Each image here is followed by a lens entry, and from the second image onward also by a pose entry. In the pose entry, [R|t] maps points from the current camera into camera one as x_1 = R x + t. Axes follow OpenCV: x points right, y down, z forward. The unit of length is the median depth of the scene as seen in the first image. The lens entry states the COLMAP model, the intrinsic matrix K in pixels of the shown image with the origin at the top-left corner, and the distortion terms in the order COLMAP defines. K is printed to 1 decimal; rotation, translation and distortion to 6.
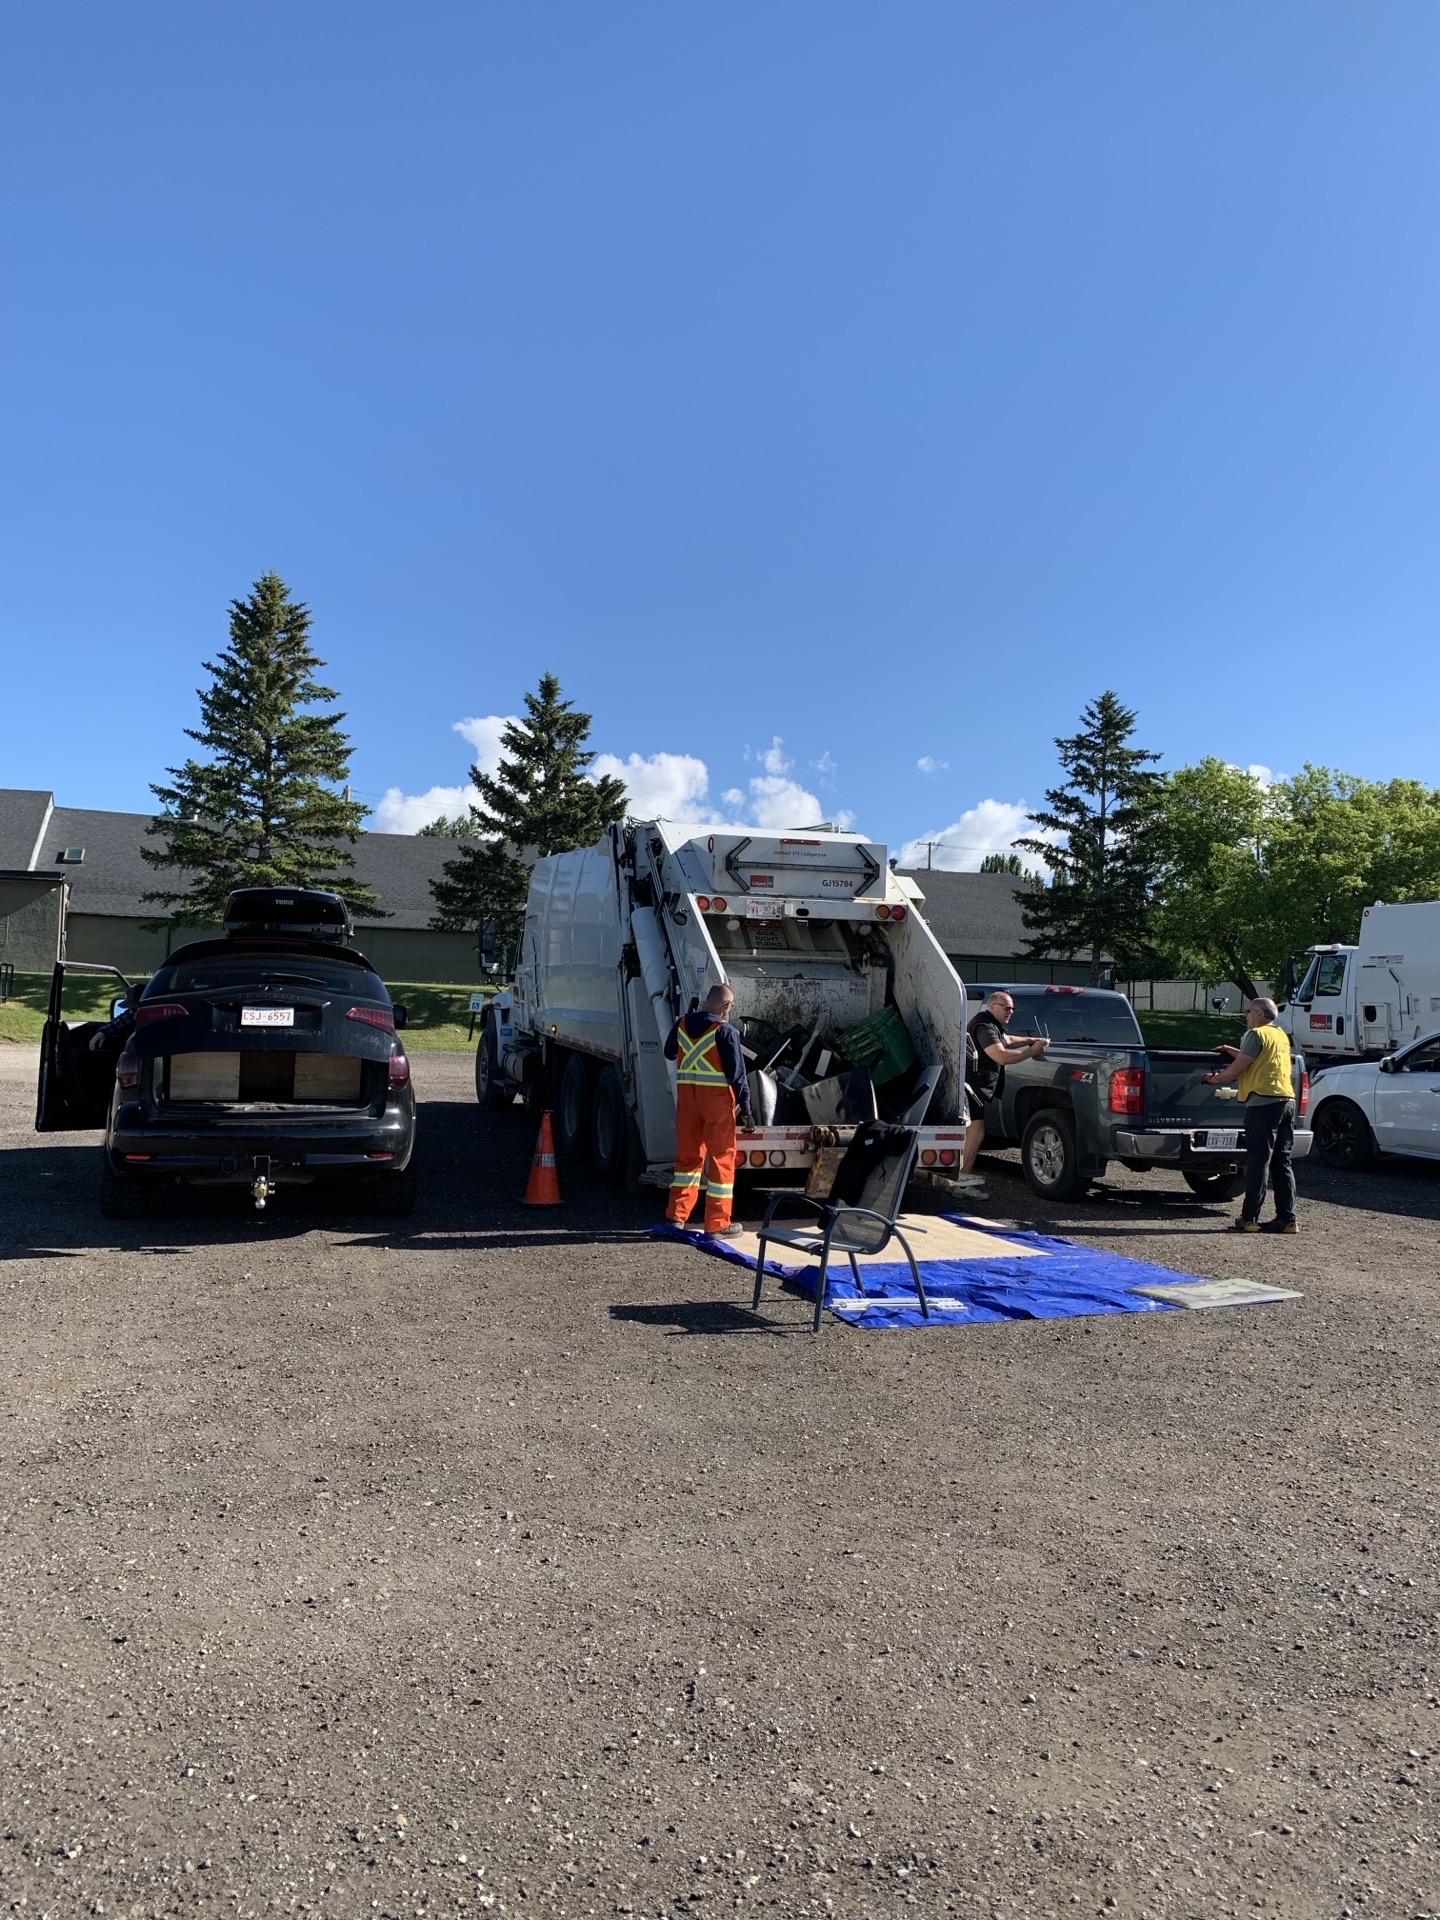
lens RADIAL K [[1368.0, 0, 692.3], [0, 1368.0, 990.0], [0, 0, 1]] dist [-0.001574, -0.035118]
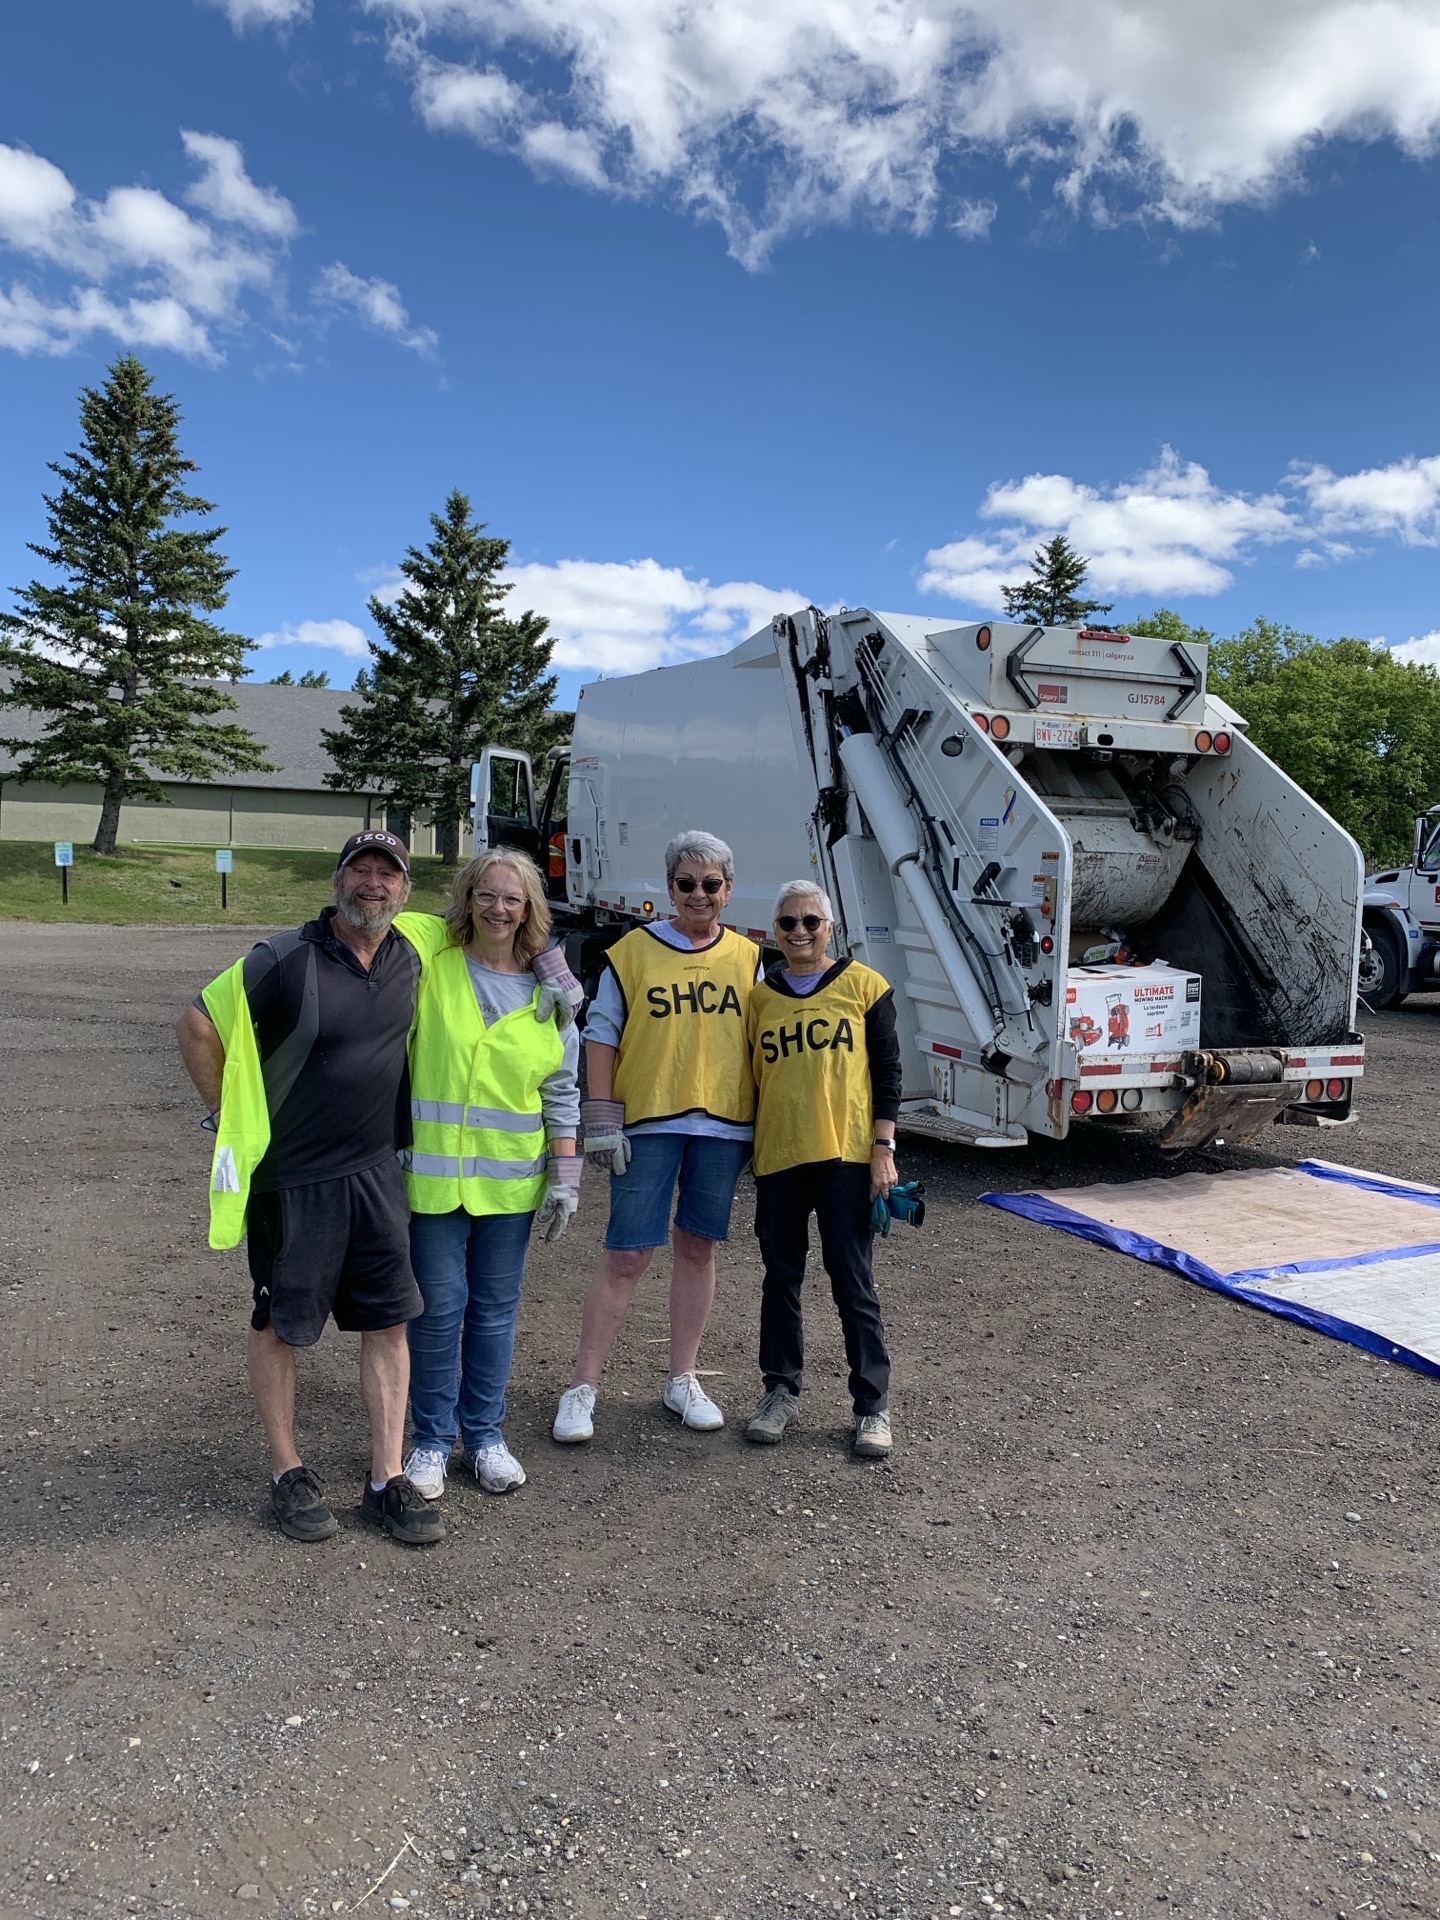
lens RADIAL K [[1368.0, 0, 669.1], [0, 1368.0, 946.2], [0, 0, 1]] dist [-0.001574, -0.035118]
pose [[0.993647, -0.005050, 0.112427, -0.076016], [-0.002068, 0.998005, 0.063105, 0.001579], [-0.112522, -0.062937, 0.991654, 0.112873]]
